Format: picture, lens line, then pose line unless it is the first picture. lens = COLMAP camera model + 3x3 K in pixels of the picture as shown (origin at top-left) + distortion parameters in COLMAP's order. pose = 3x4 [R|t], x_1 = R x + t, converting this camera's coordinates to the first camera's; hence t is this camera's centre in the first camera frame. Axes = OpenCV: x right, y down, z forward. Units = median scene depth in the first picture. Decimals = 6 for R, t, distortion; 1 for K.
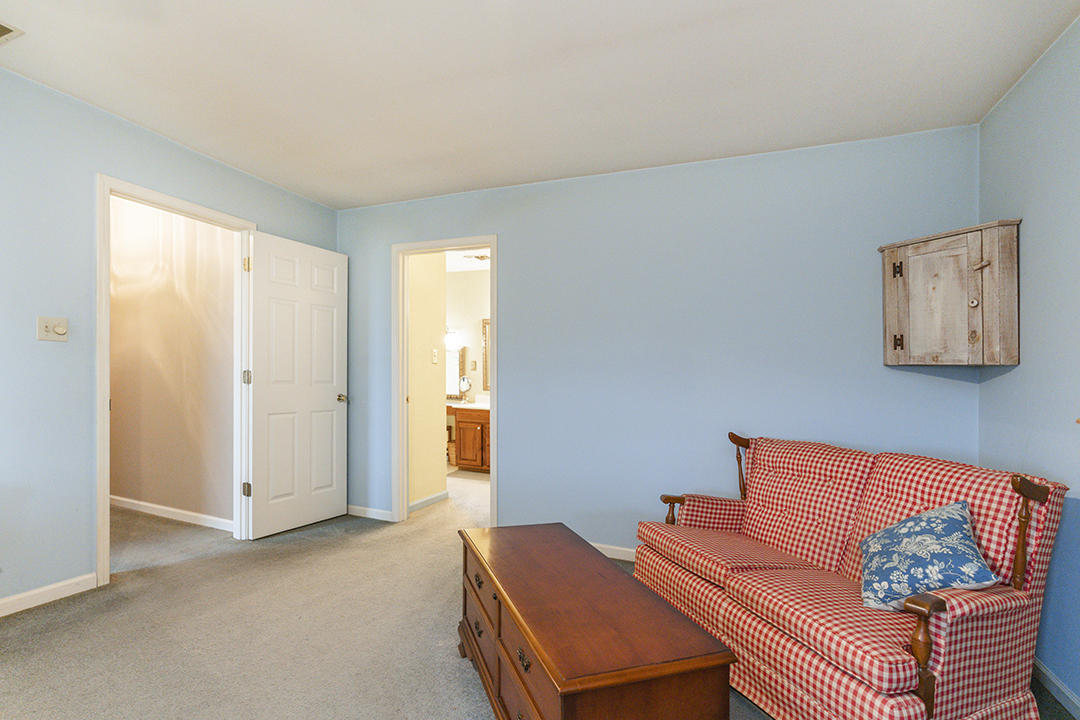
lens RADIAL K [[491.3, 0, 540.0], [0, 491.3, 360.0], [0, 0, 1]] dist [-0.000136, -0.000048]
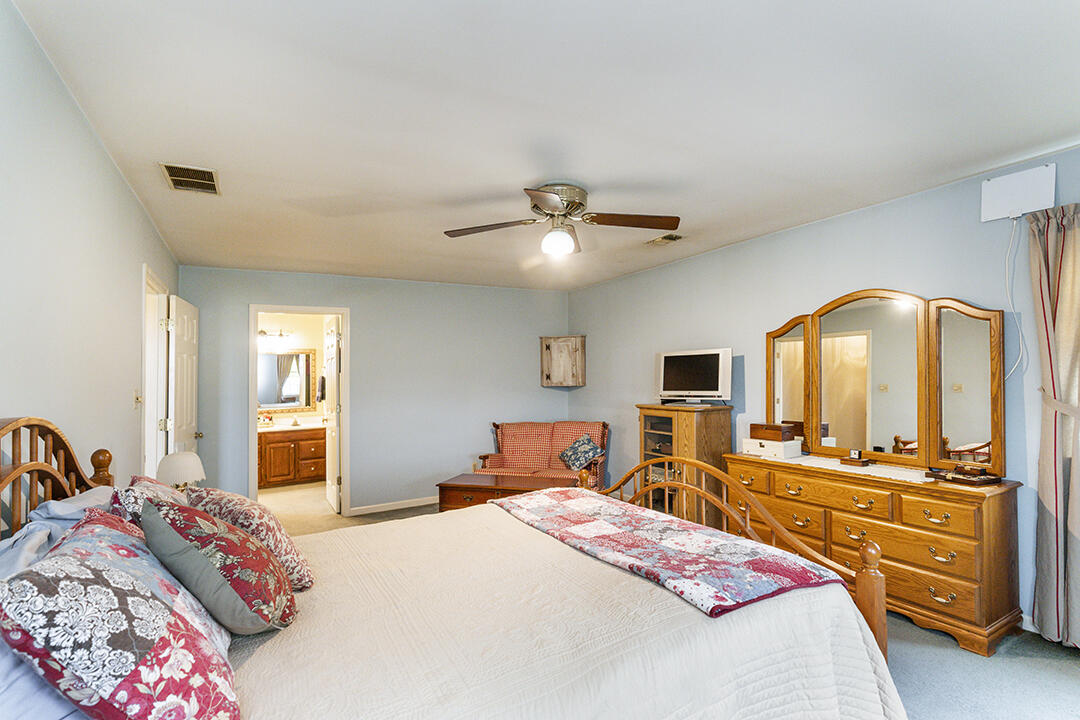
lens RADIAL K [[512.2, 0, 540.1], [0, 512.2, 364.4], [0, 0, 1]] dist [0.000042, 0.000044]
pose [[0.587361, -0.016727, 0.809152, -1.423459], [0.008907, 0.999859, 0.014204, -0.143404], [-0.809276, -0.001136, 0.587428, -0.483803]]
